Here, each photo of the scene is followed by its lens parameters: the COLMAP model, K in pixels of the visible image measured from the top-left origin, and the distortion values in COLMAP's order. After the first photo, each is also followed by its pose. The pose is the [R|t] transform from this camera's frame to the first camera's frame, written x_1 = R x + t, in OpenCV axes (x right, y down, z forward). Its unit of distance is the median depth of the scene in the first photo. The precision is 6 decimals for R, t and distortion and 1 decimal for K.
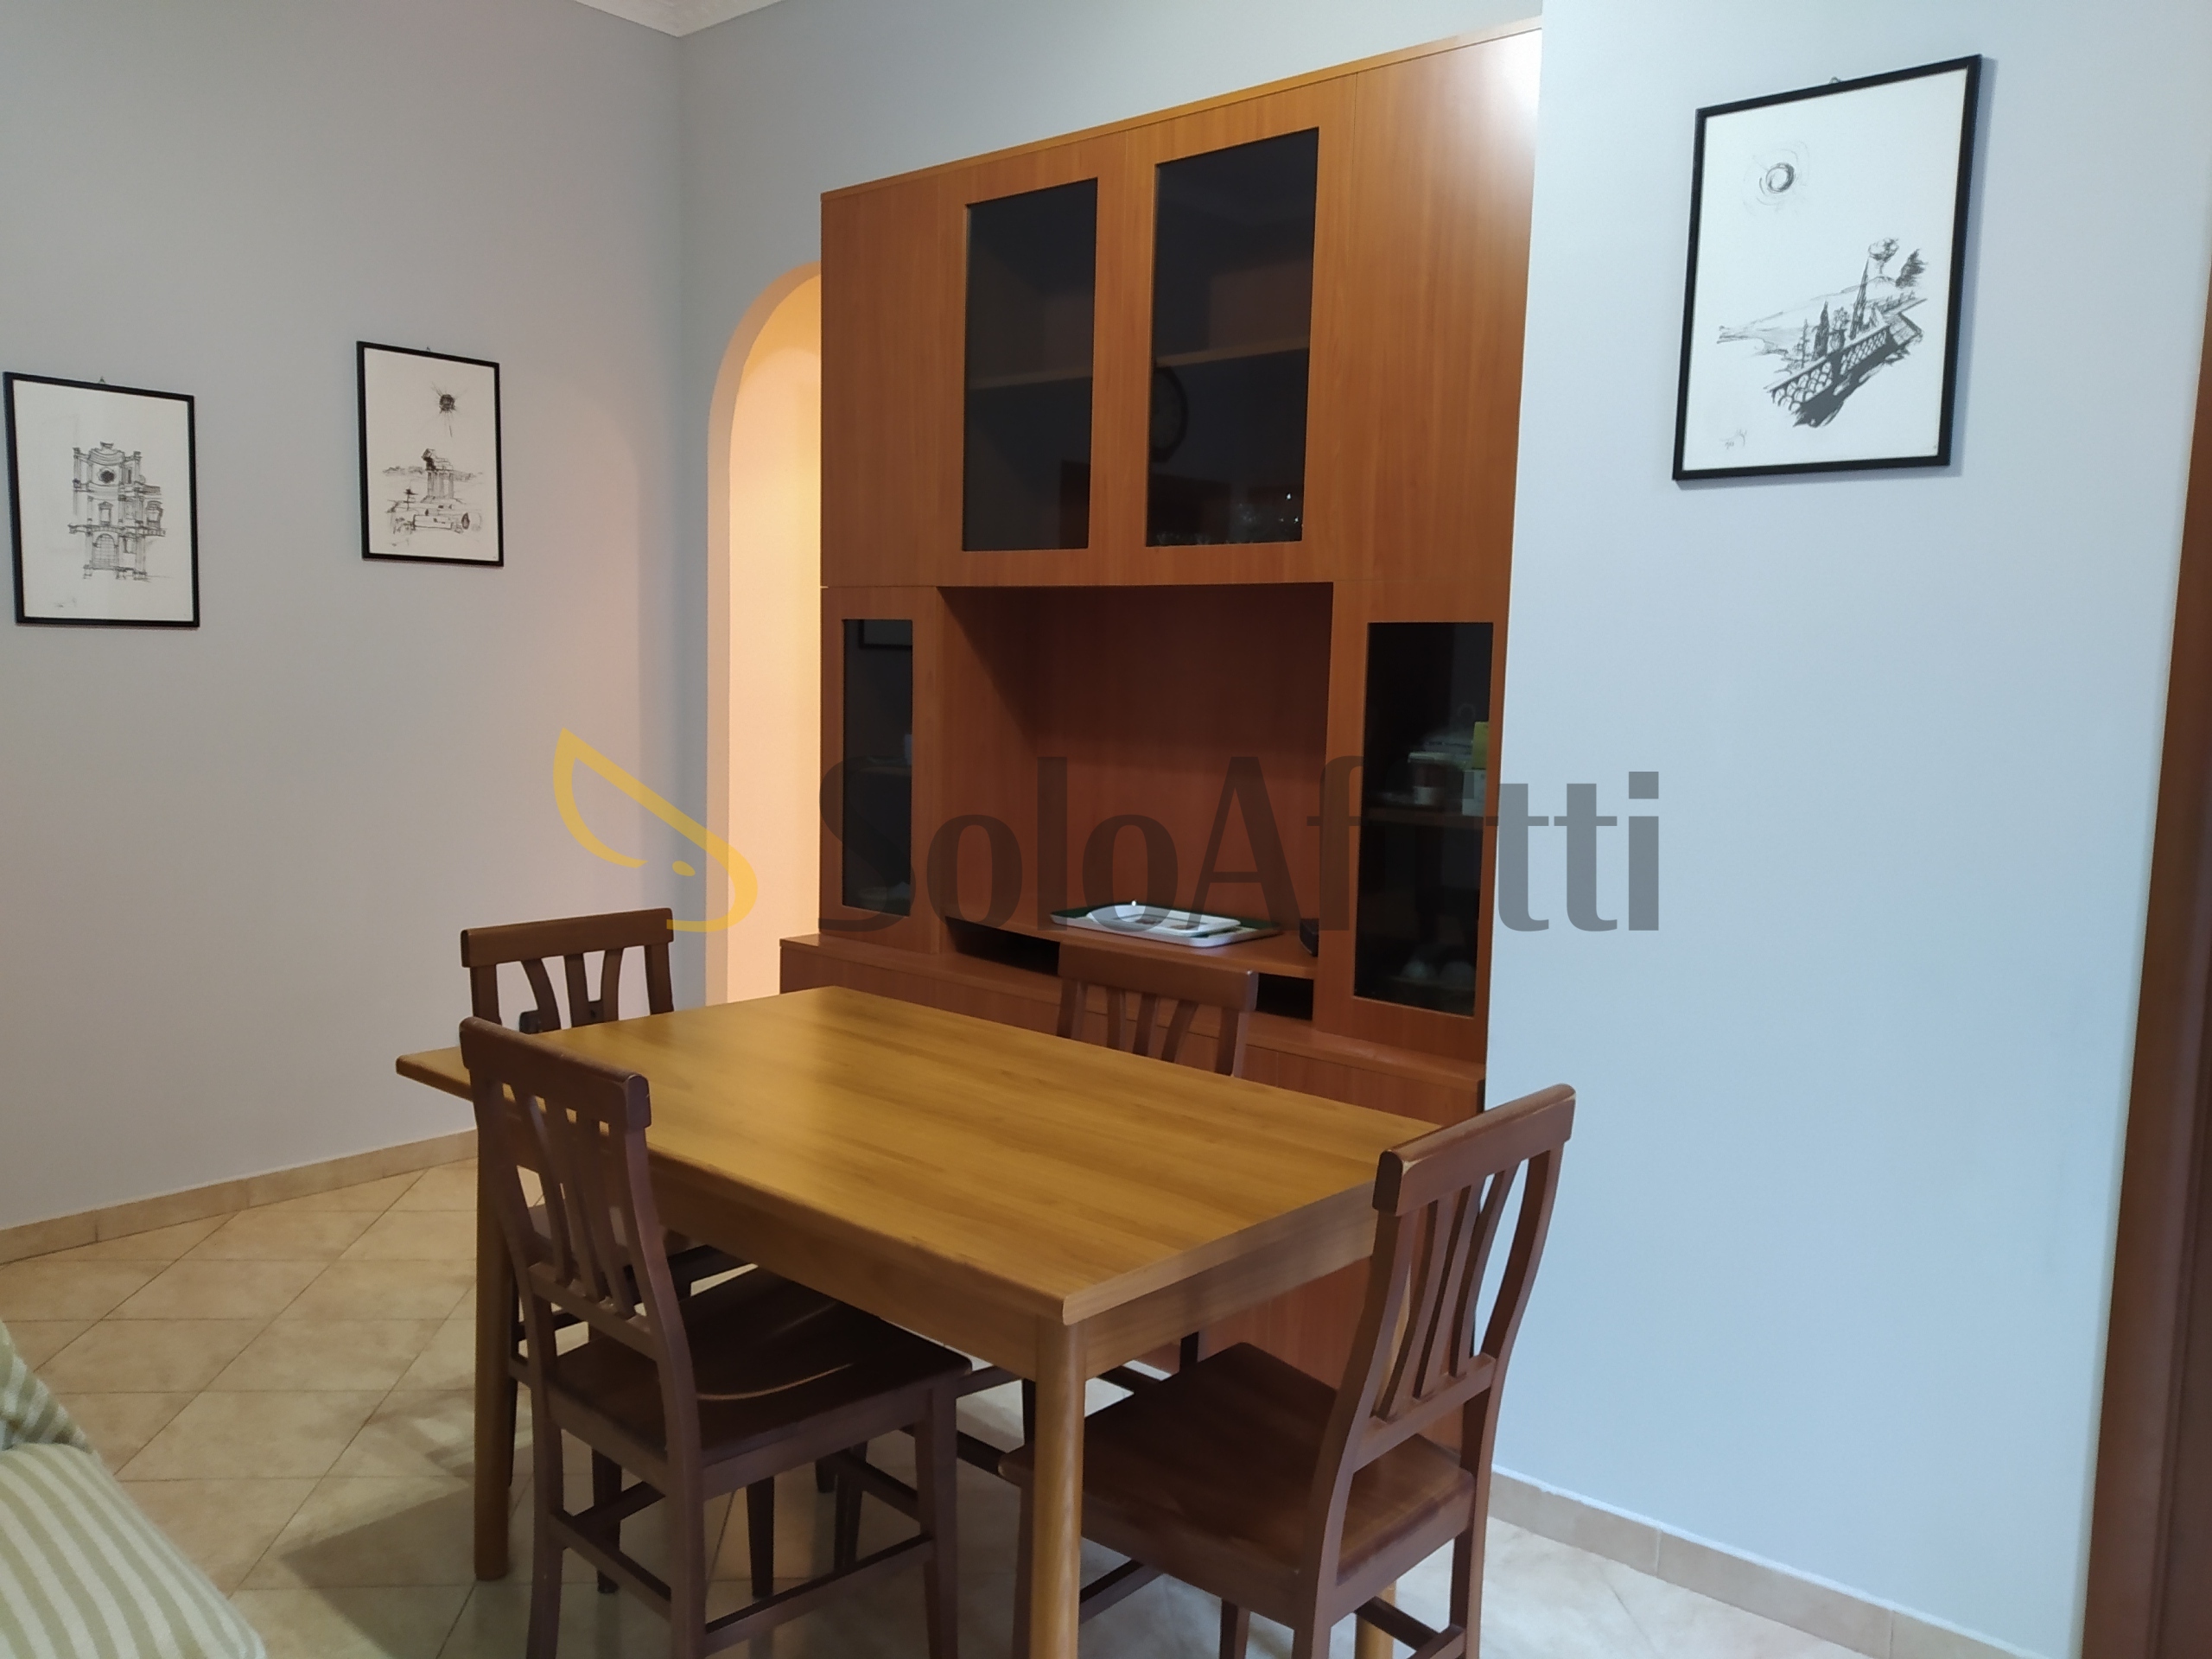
lens RADIAL K [[1677.8, 0, 1113.4], [0, 1677.8, 817.0], [0, 0, 1]] dist [0.030048, -0.040196]
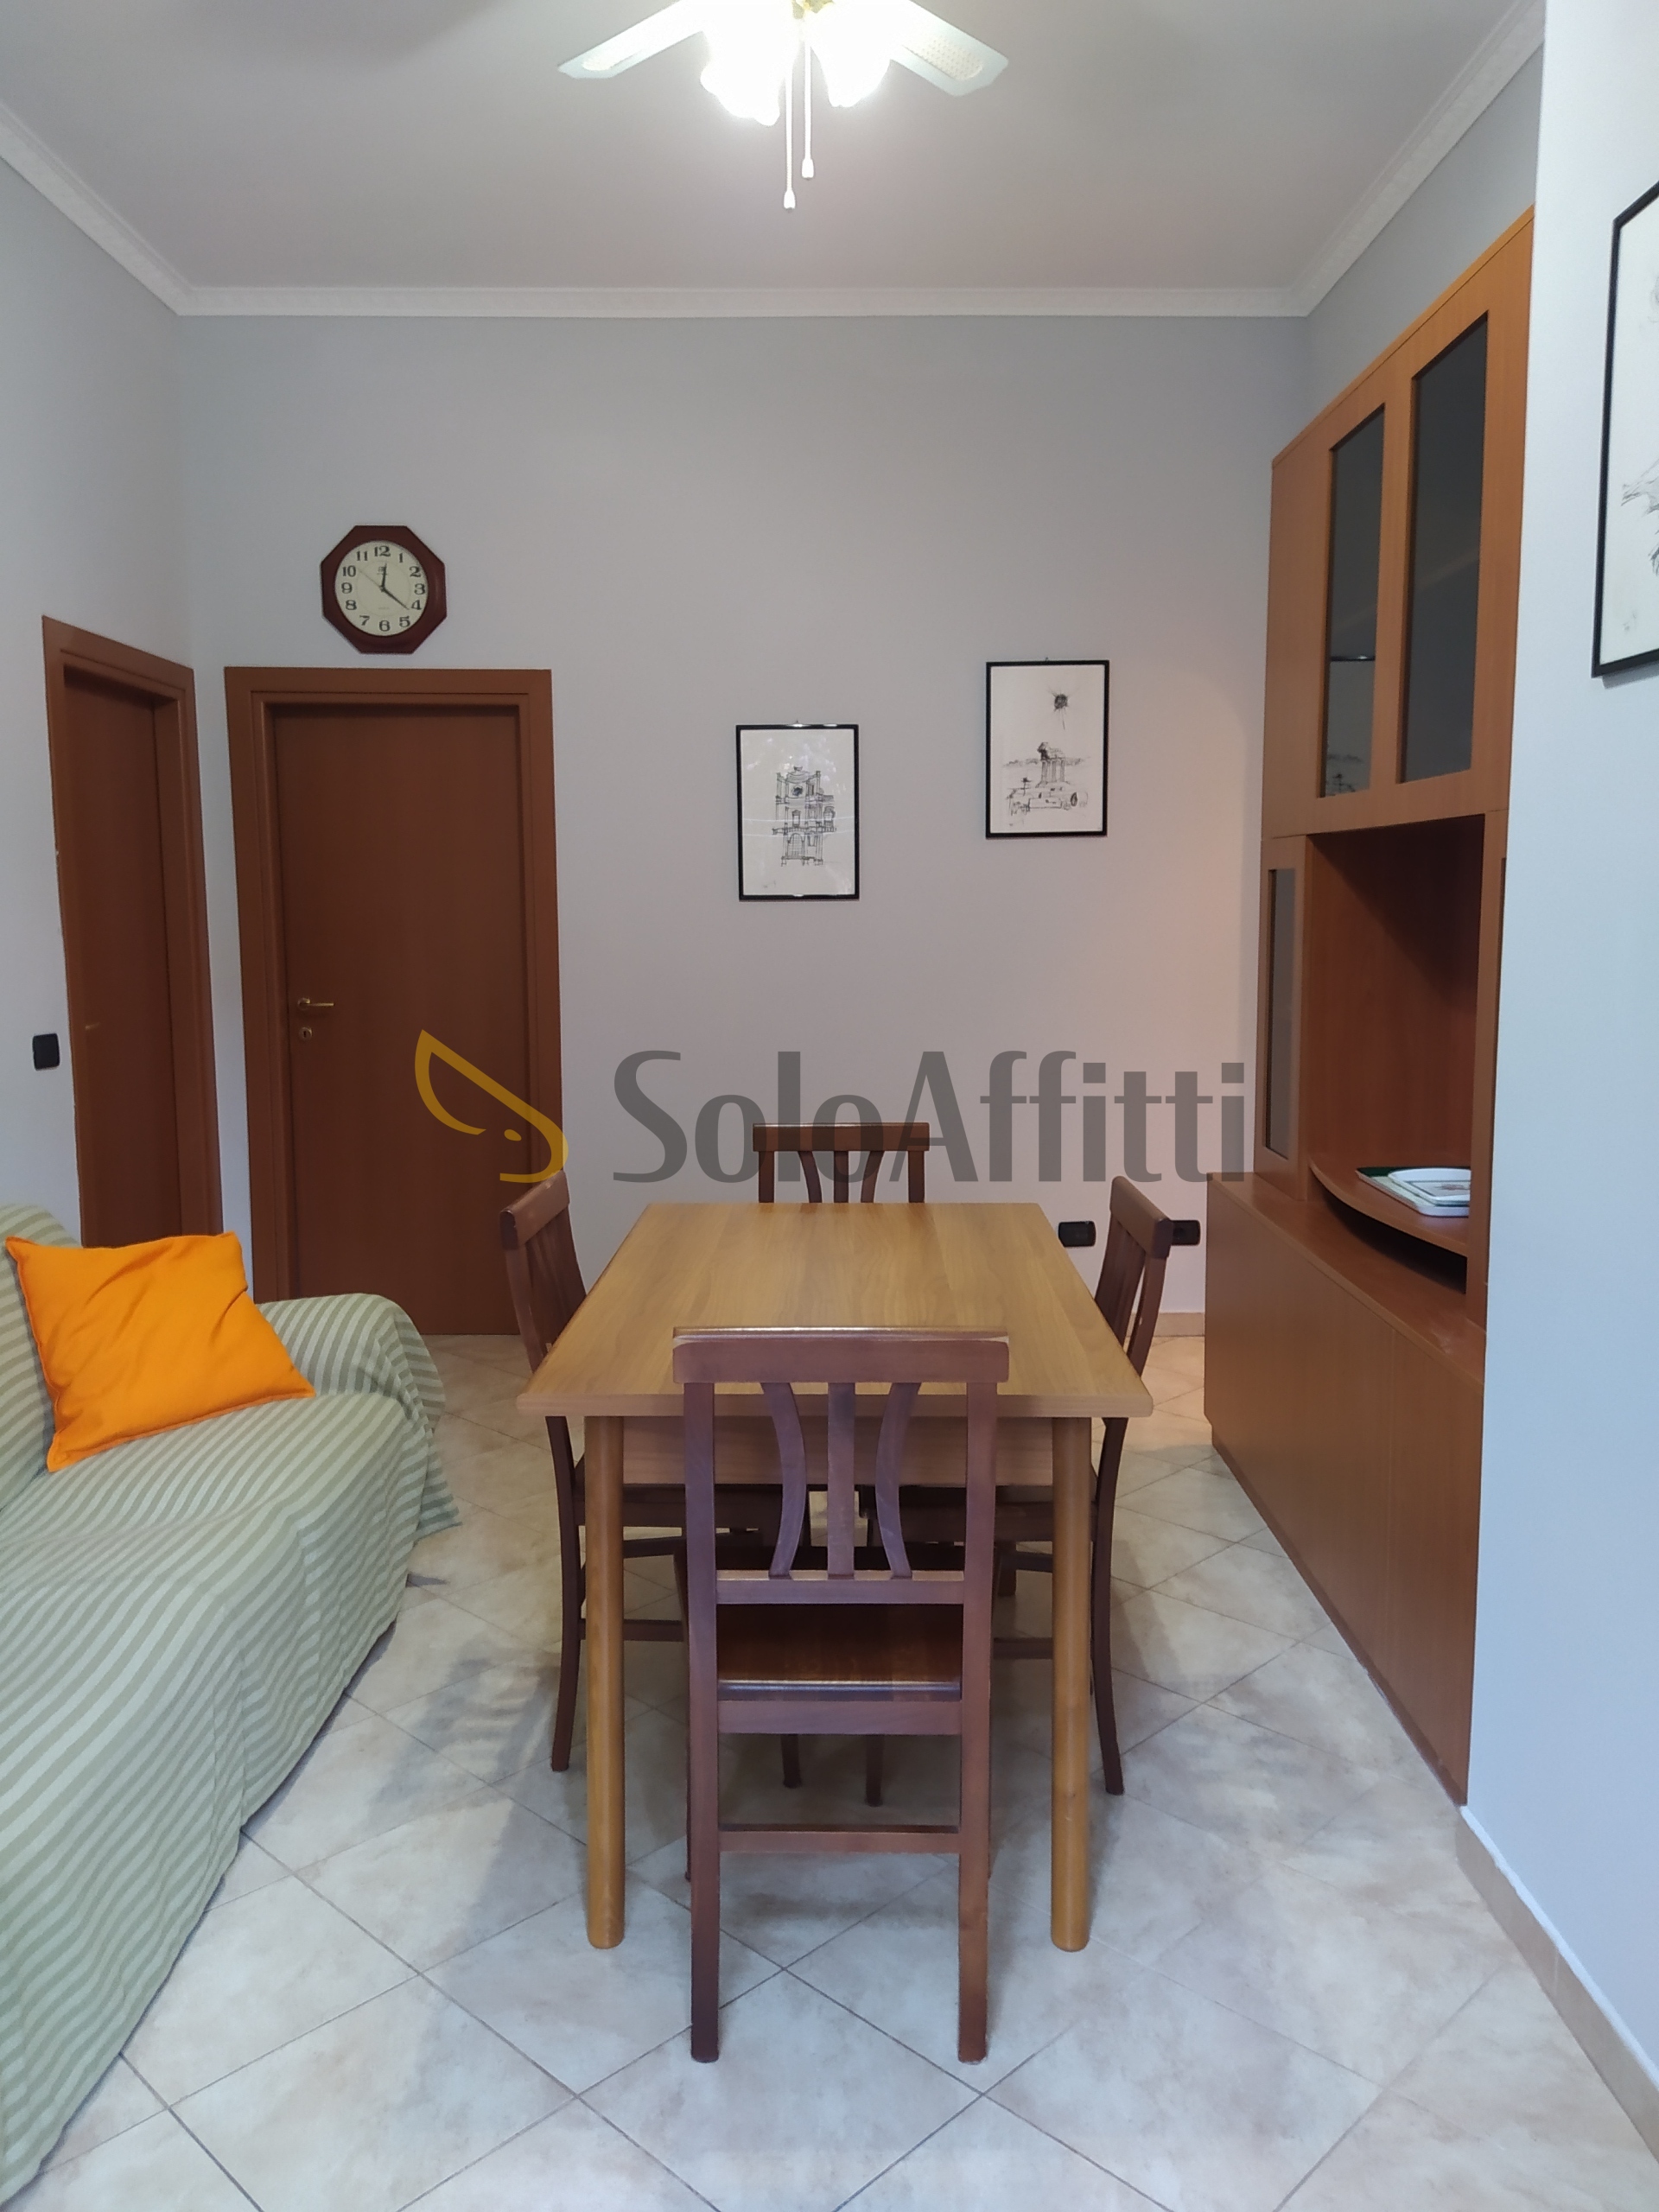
lens RADIAL K [[1677.8, 0, 844.4], [0, 1677.8, 1087.9], [0, 0, 1]] dist [0.030048, -0.040196]
pose [[0.642328, 0.060093, -0.764071, 0.587484], [-0.049027, 0.998101, 0.037283, -0.013298], [0.764860, 0.013512, 0.644055, 0.164991]]
